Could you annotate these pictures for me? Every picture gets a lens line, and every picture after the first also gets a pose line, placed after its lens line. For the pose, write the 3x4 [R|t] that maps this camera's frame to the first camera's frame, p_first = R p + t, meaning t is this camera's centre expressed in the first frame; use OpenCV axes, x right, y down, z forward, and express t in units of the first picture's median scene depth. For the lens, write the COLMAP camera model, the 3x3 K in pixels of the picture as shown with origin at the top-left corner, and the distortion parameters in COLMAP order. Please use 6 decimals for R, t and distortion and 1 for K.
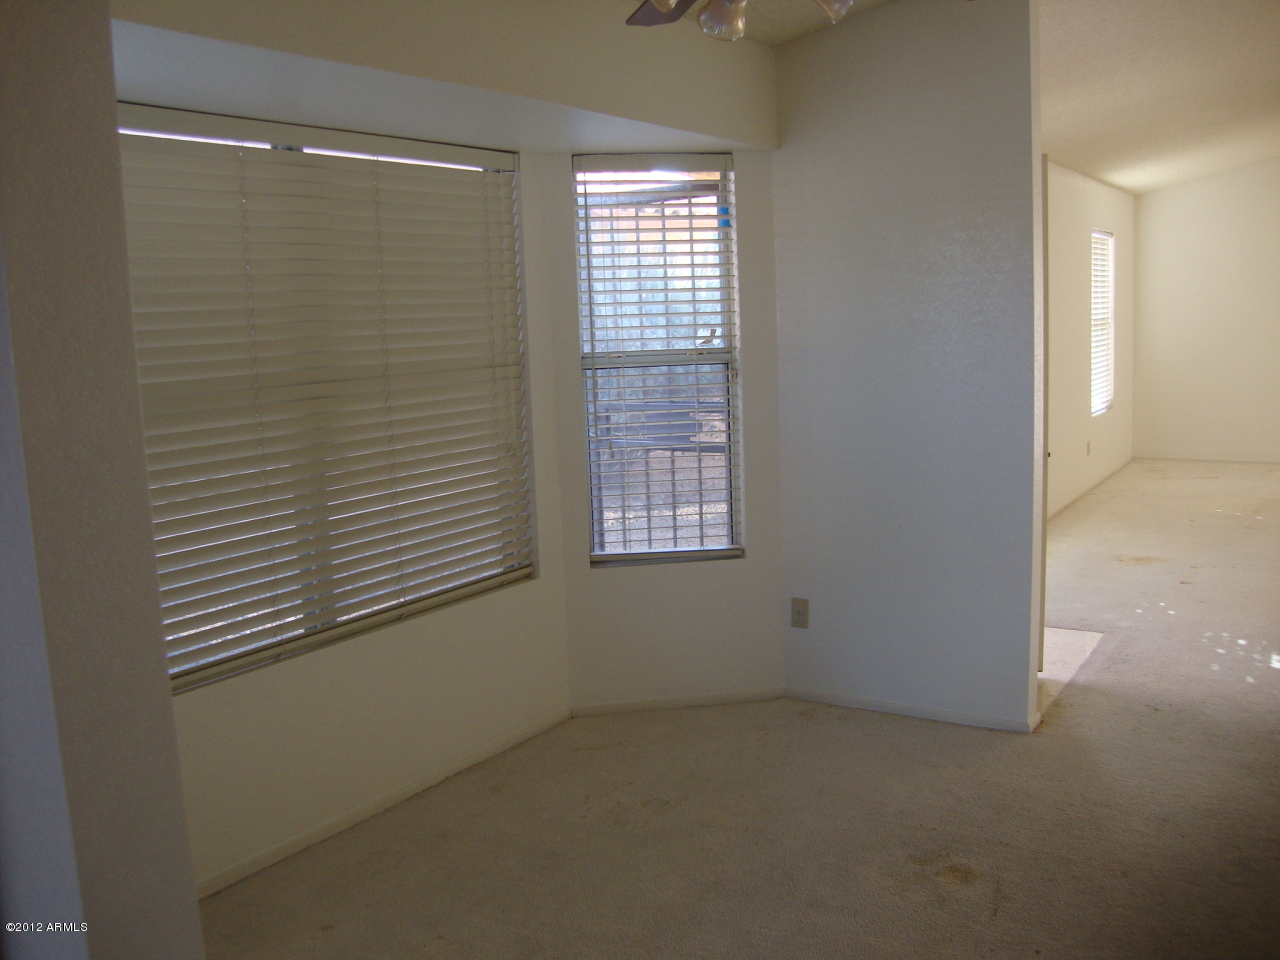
lens RADIAL K [[1131.8, 0, 639.9], [0, 1131.8, 468.5], [0, 0, 1]] dist [-0.178785, 0.122977]
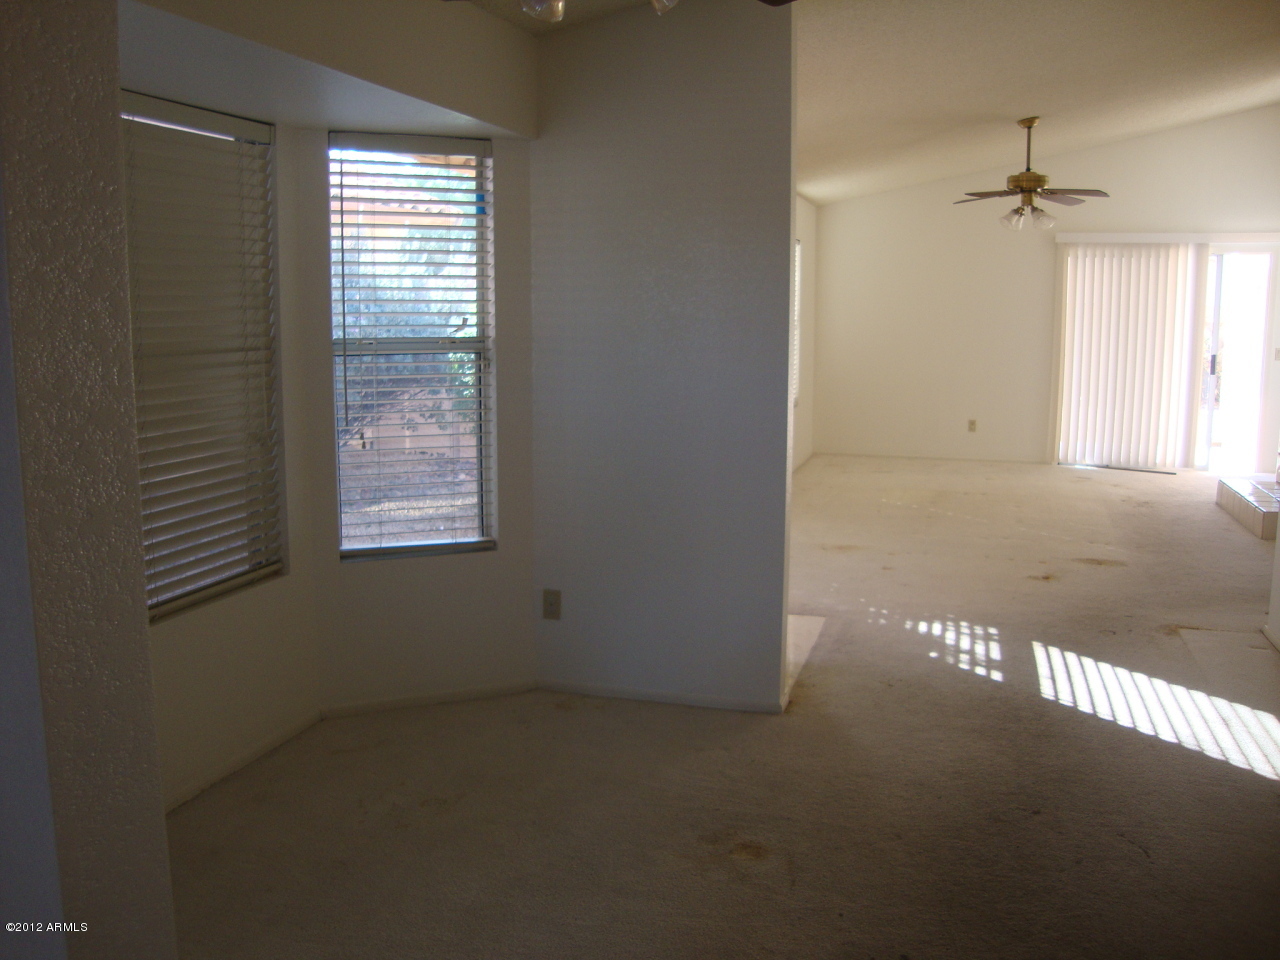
lens RADIAL K [[1131.8, 0, 637.8], [0, 1131.8, 470.0], [0, 0, 1]] dist [-0.178785, 0.122977]
pose [[0.957841, -0.000499, 0.287299, -0.076091], [-0.000930, 0.999988, 0.004837, 0.004409], [-0.287298, -0.004900, 0.957829, 0.019855]]
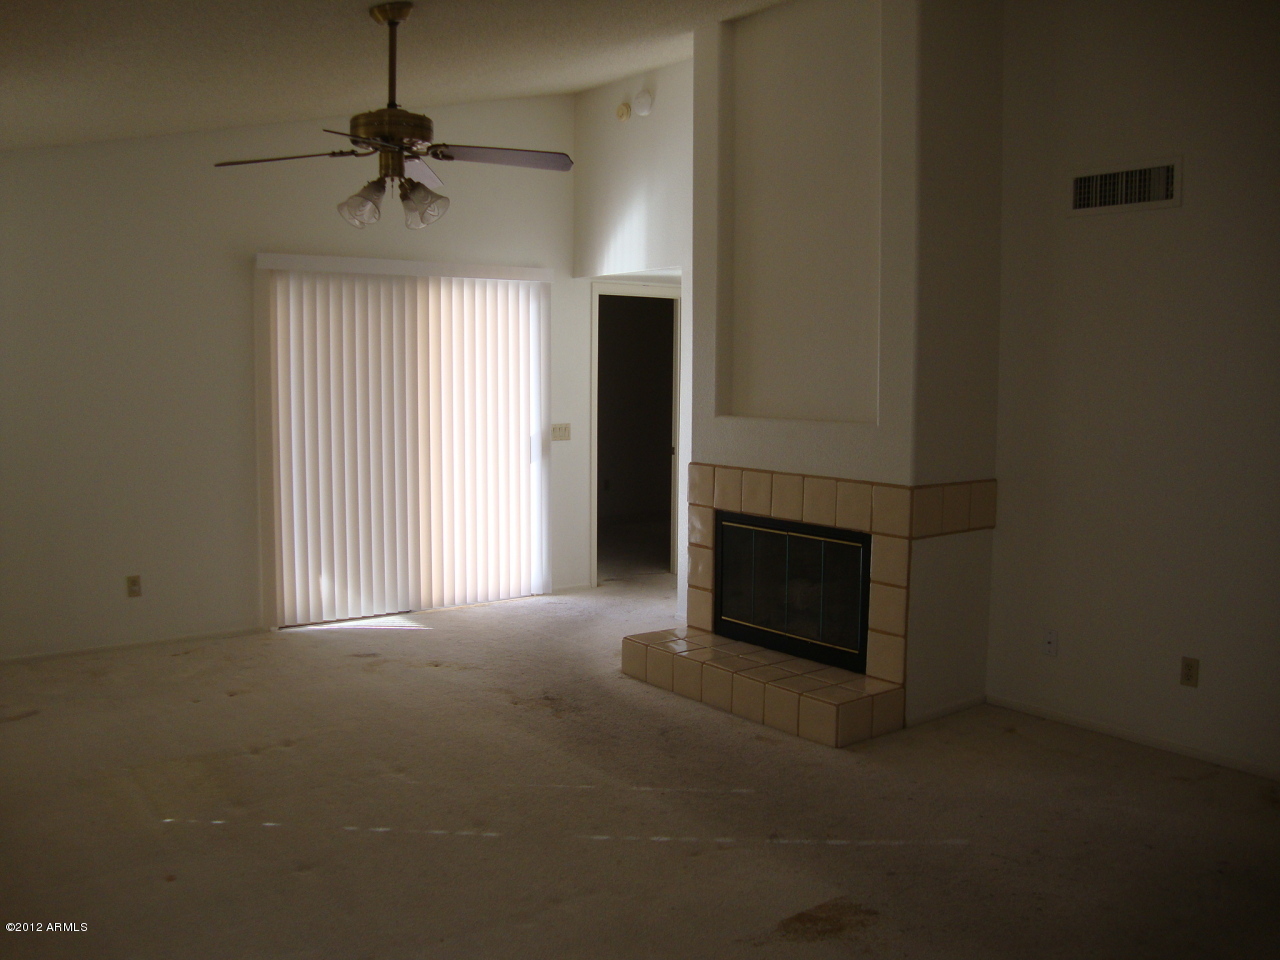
lens RADIAL K [[1131.8, 0, 634.1], [0, 1131.8, 477.5], [0, 0, 1]] dist [-0.178785, 0.122977]
pose [[0.318410, -0.048016, 0.946736, 0.255360], [0.112155, 0.993610, 0.012673, -0.171863], [-0.941295, 0.102146, 0.321761, 1.159816]]
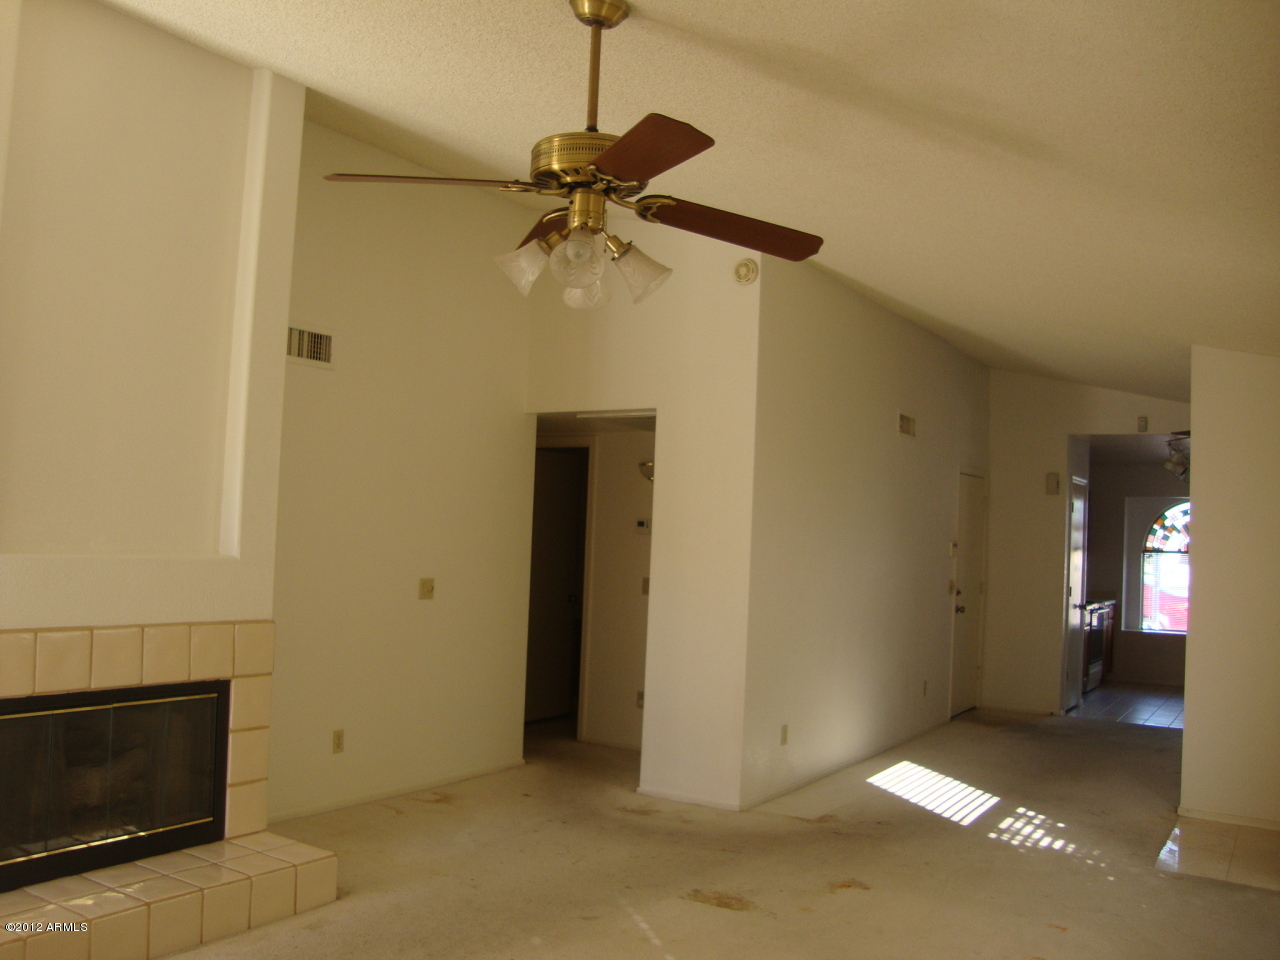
lens RADIAL K [[1131.8, 0, 636.7], [0, 1131.8, 474.7], [0, 0, 1]] dist [-0.178785, 0.122977]
pose [[-0.999796, -0.006260, -0.019204, 1.139594], [-0.008009, 0.995694, 0.092357, -0.372170], [0.018543, 0.092492, -0.995541, 2.405683]]
